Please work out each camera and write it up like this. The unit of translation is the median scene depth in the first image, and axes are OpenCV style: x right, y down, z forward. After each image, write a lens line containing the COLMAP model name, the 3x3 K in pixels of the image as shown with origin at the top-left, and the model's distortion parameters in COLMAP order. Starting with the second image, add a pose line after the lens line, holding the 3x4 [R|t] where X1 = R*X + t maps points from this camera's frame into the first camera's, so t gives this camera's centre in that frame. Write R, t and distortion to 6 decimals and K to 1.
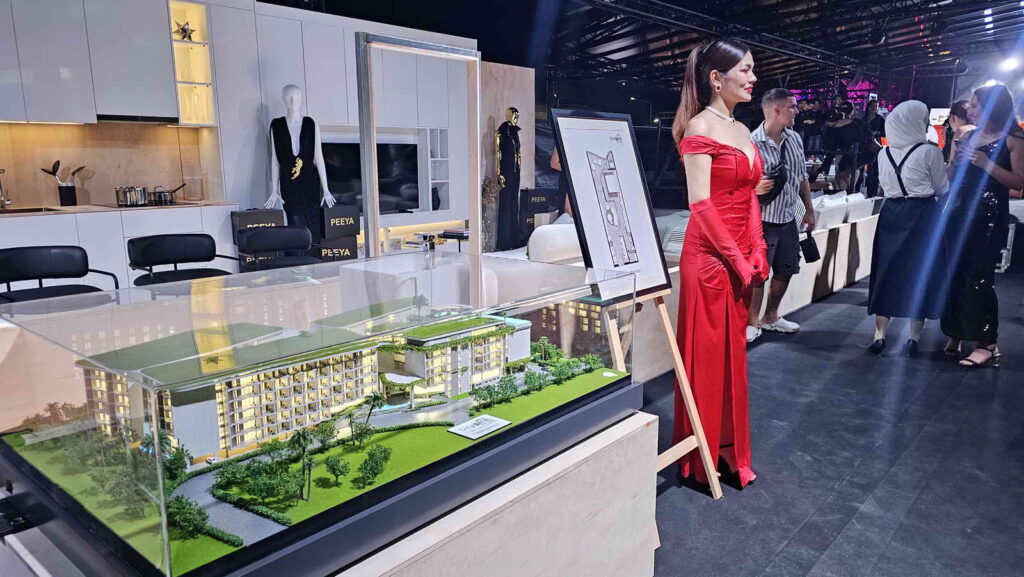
lens RADIAL K [[674.9, 0, 512.9], [0, 674.9, 285.9], [0, 0, 1]] dist [0.012647, -0.001616]
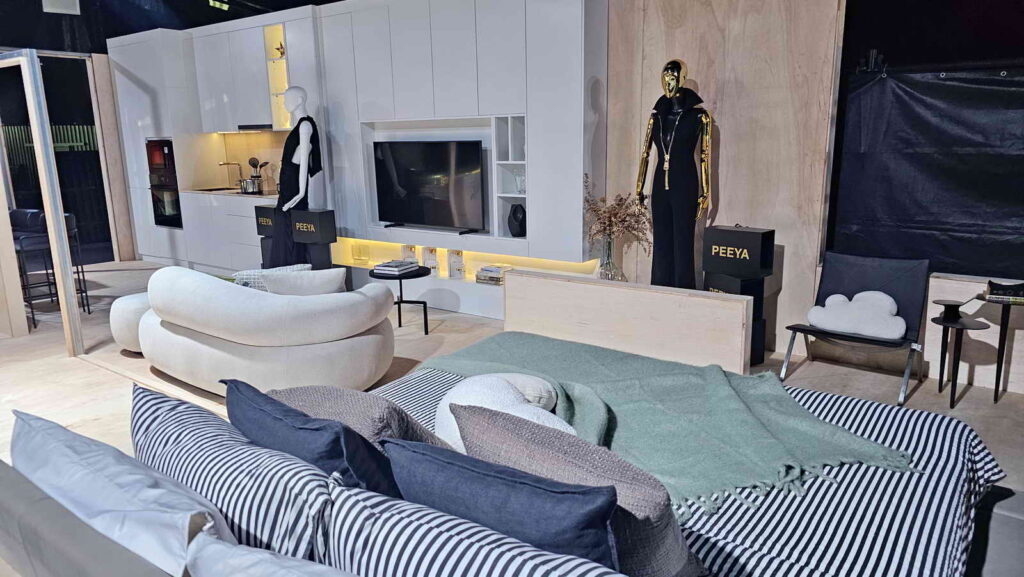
lens RADIAL K [[674.9, 0, 512.9], [0, 674.9, 286.6], [0, 0, 1]] dist [0.012647, -0.001616]
pose [[0.088071, 0.211263, -0.973453, 0.580322], [-0.177562, 0.964929, 0.193348, -0.203708], [0.980161, 0.155820, 0.122495, 0.966379]]
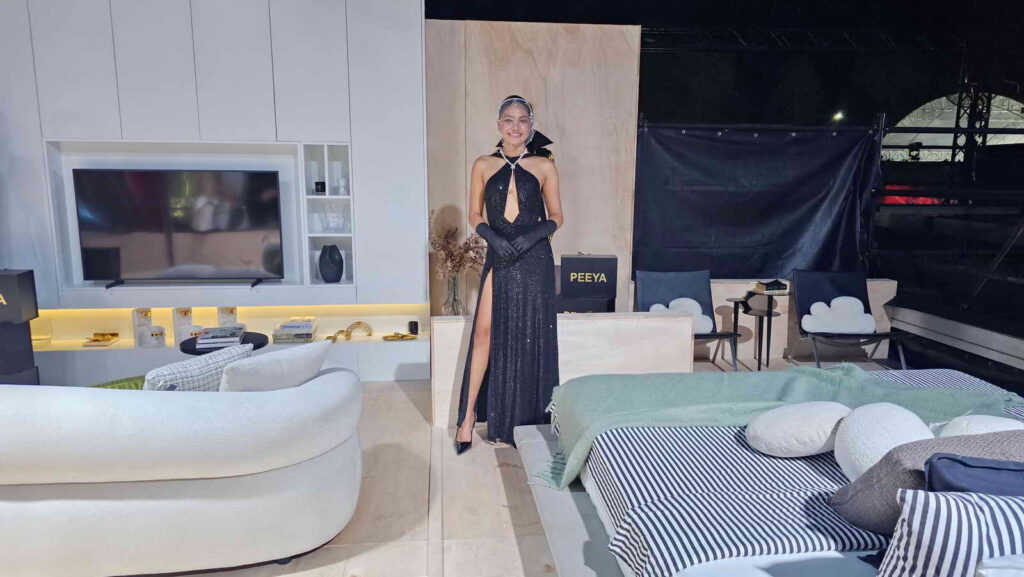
lens RADIAL K [[674.9, 0, 515.7], [0, 674.9, 289.9], [0, 0, 1]] dist [0.012647, -0.001616]
pose [[0.752031, 0.124446, -0.647274, 0.404978], [-0.139754, 0.989792, 0.027927, -0.152624], [0.644142, 0.069457, 0.761746, 0.693443]]
